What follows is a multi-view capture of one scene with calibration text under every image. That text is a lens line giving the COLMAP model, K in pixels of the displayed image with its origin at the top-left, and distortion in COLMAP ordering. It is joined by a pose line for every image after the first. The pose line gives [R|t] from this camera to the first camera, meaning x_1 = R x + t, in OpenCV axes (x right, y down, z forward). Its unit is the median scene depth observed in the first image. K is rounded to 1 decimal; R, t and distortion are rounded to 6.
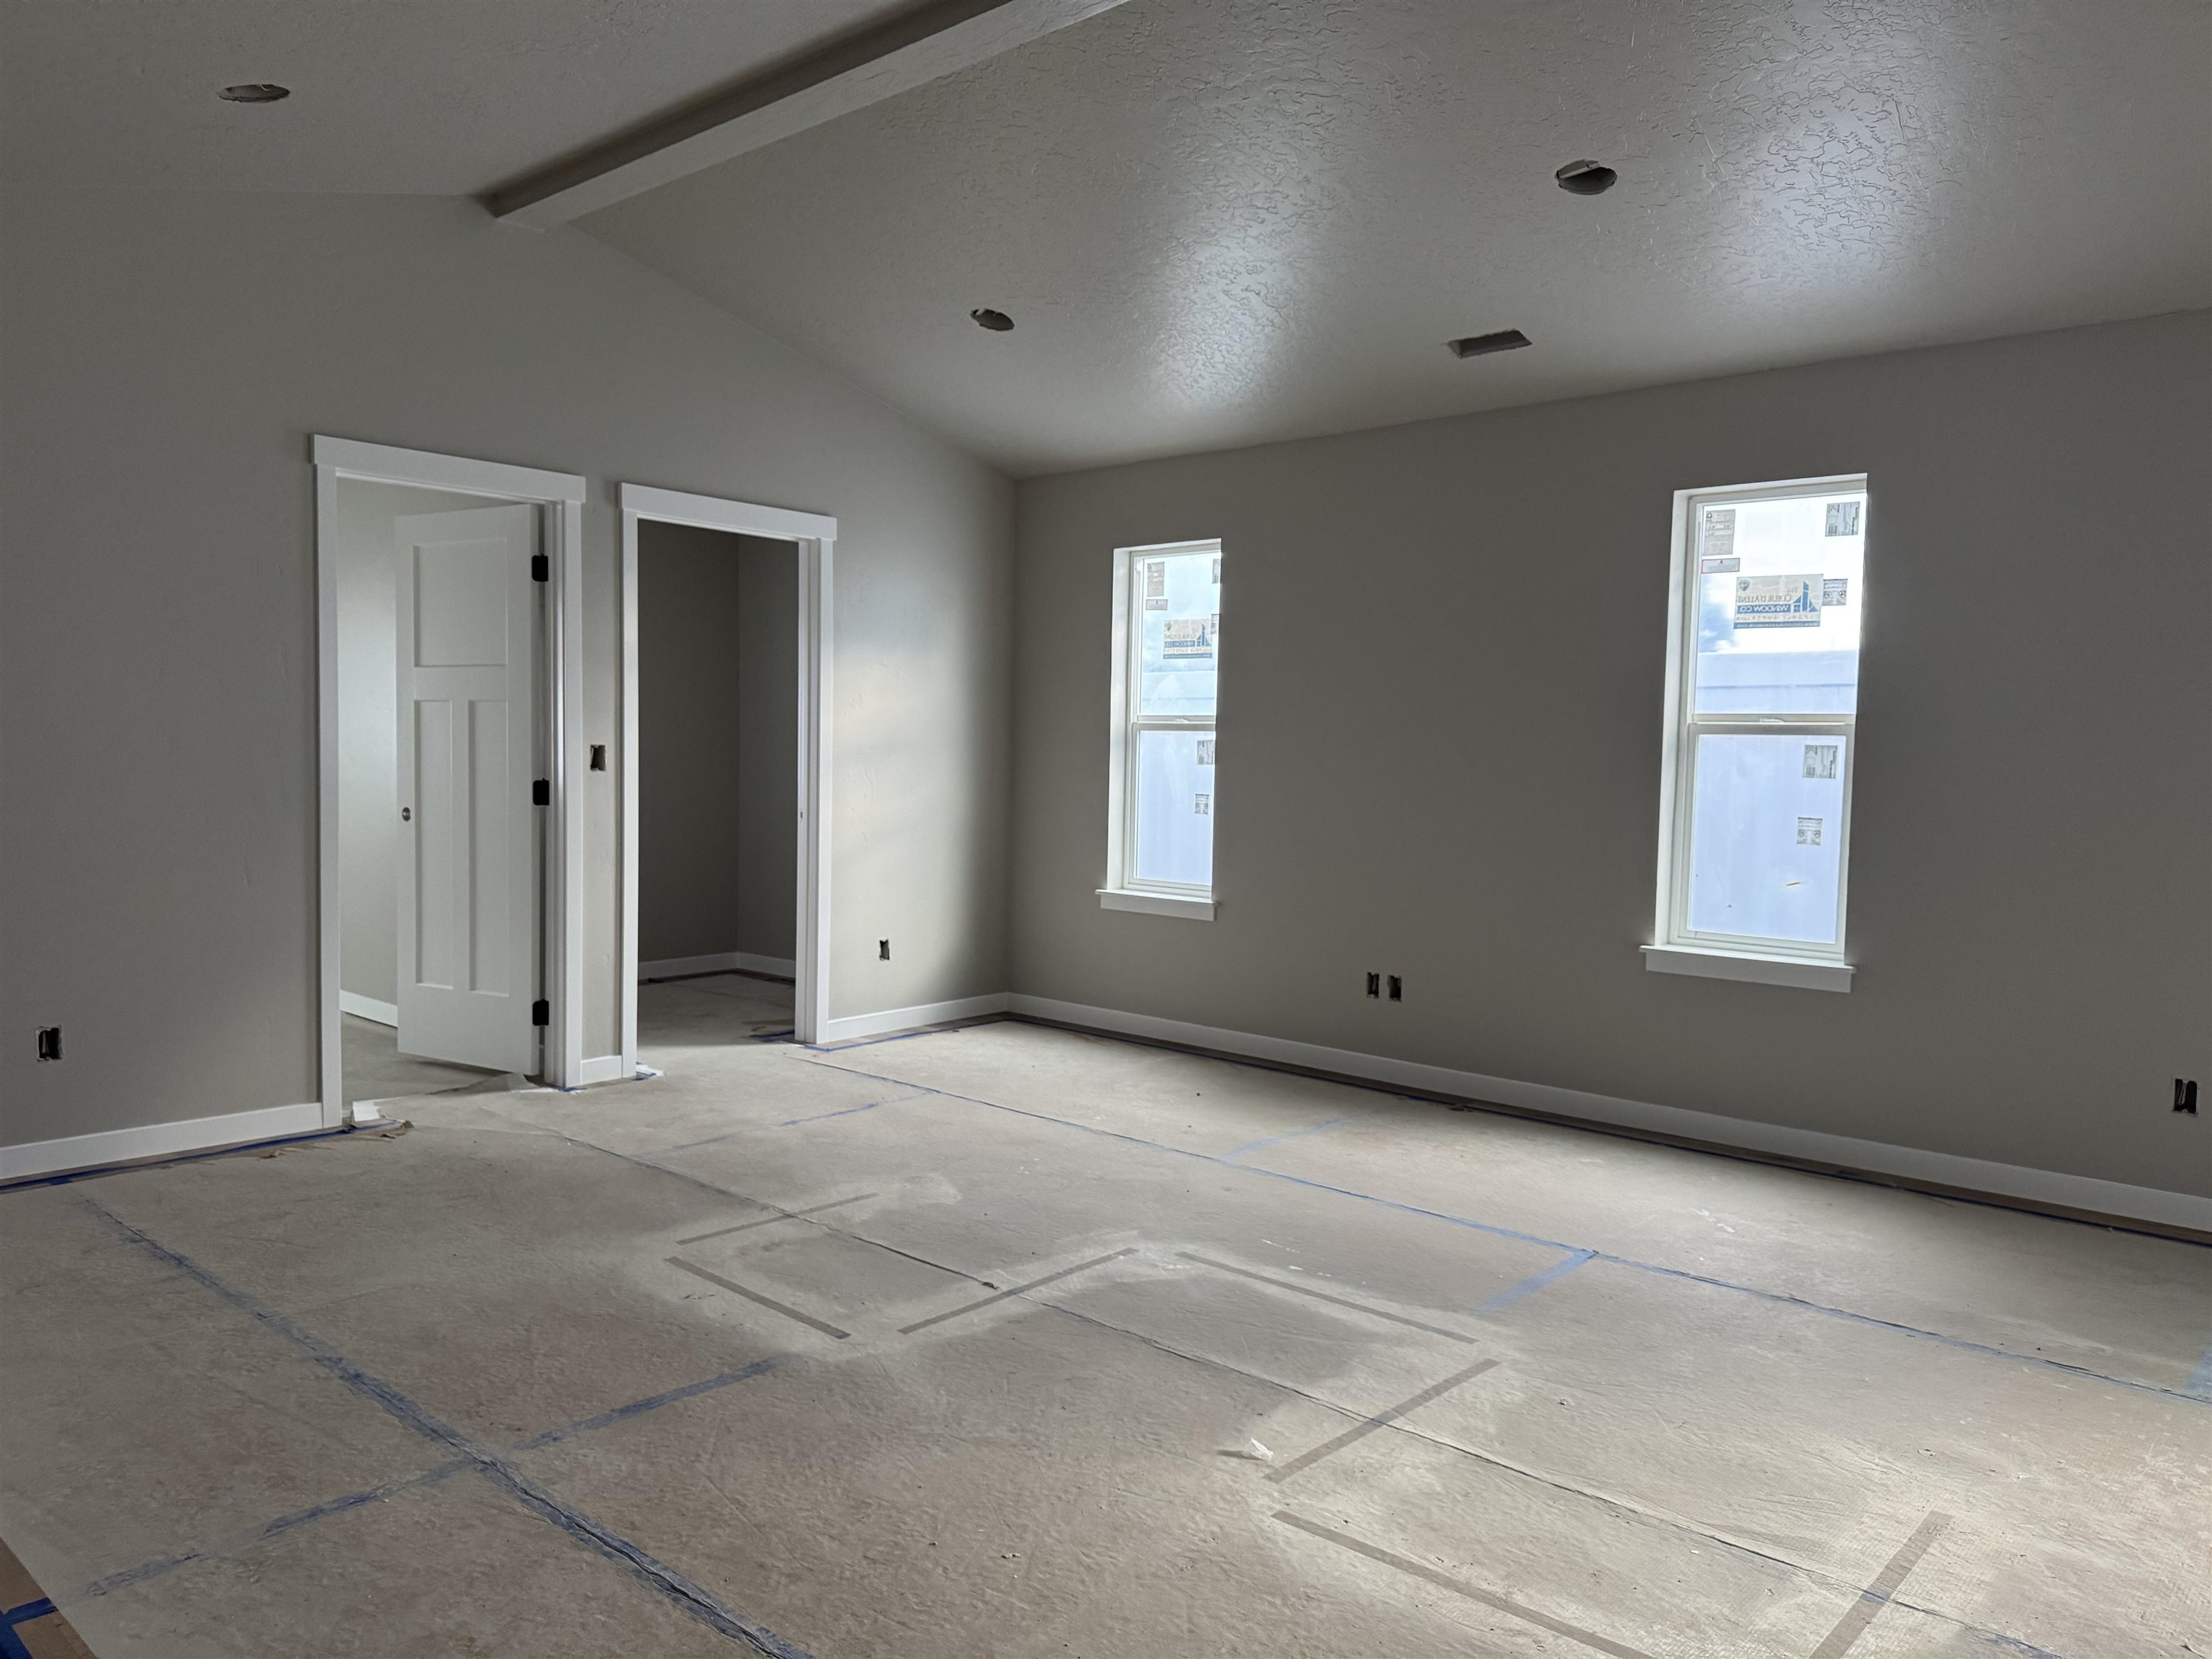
lens RADIAL K [[1554.5, 0, 1120.5], [0, 1554.5, 850.8], [0, 0, 1]] dist [0.064147, -0.061303]
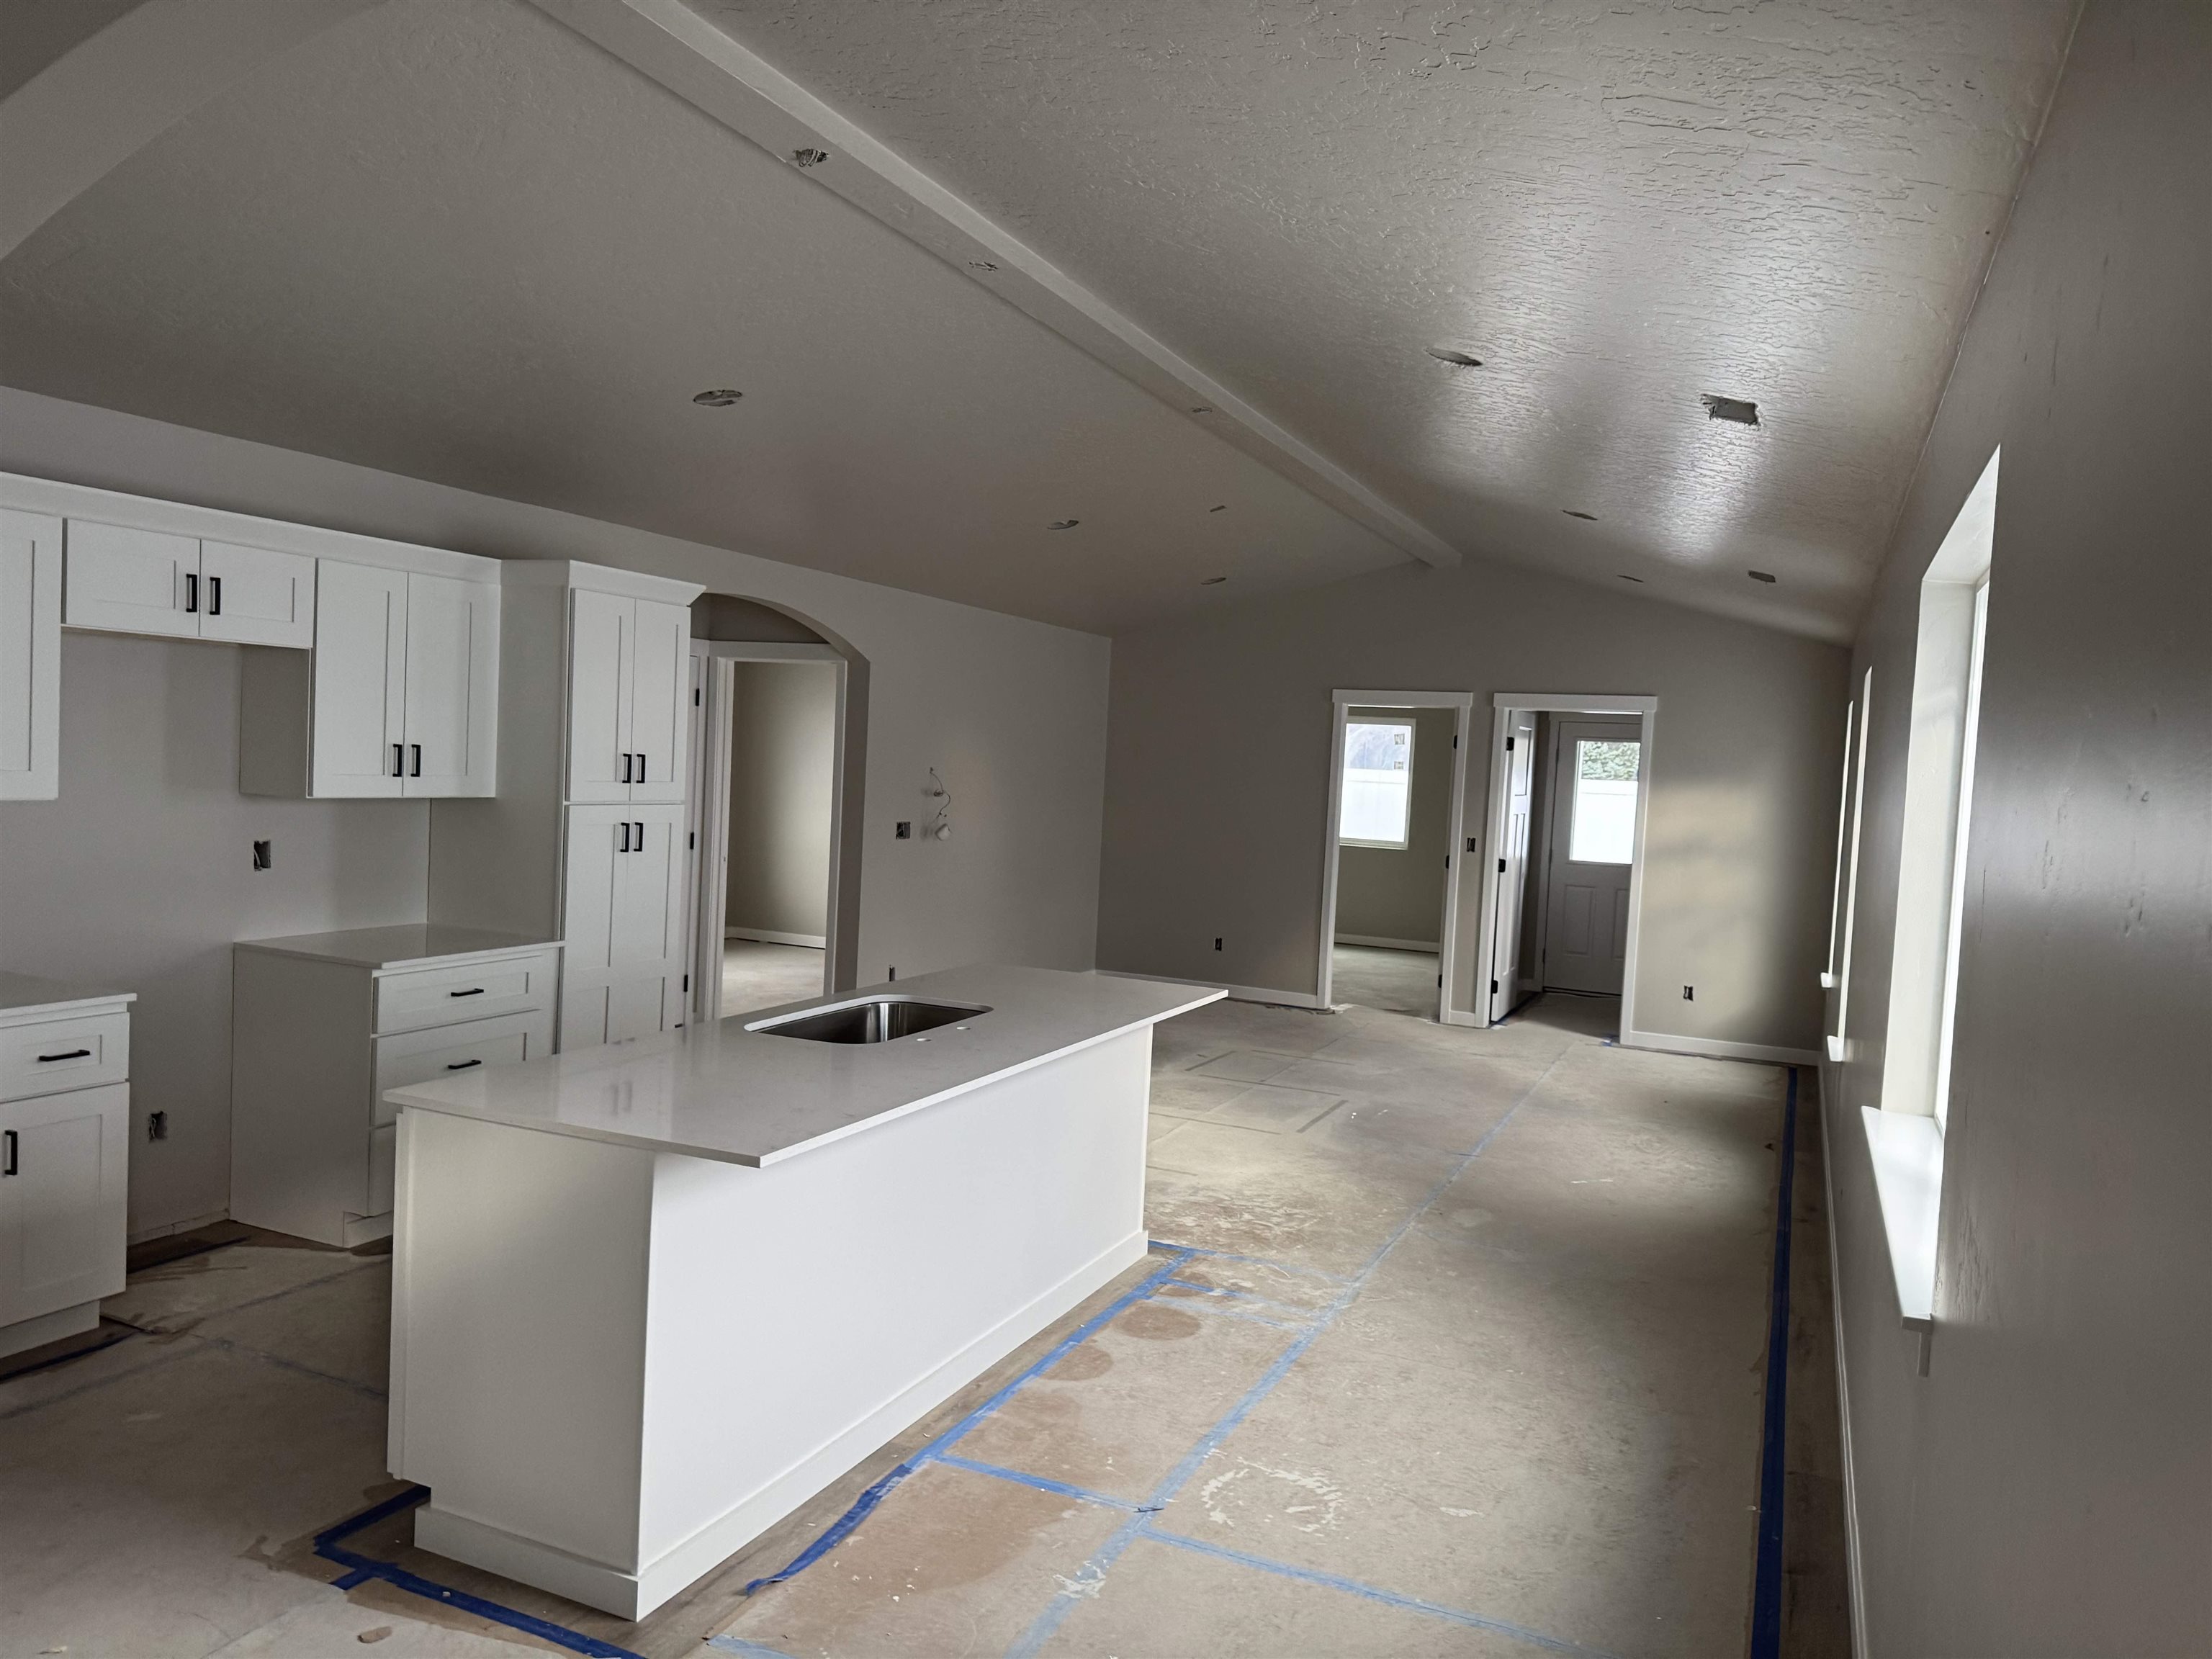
lens RADIAL K [[1554.5, 0, 1087.0], [0, 1554.5, 832.3], [0, 0, 1]] dist [0.064147, -0.061303]
pose [[0.286816, 0.041979, -0.957066, 2.403331], [-0.106109, 0.994284, 0.011812, -0.091182], [0.952091, 0.098165, 0.289631, 0.103316]]
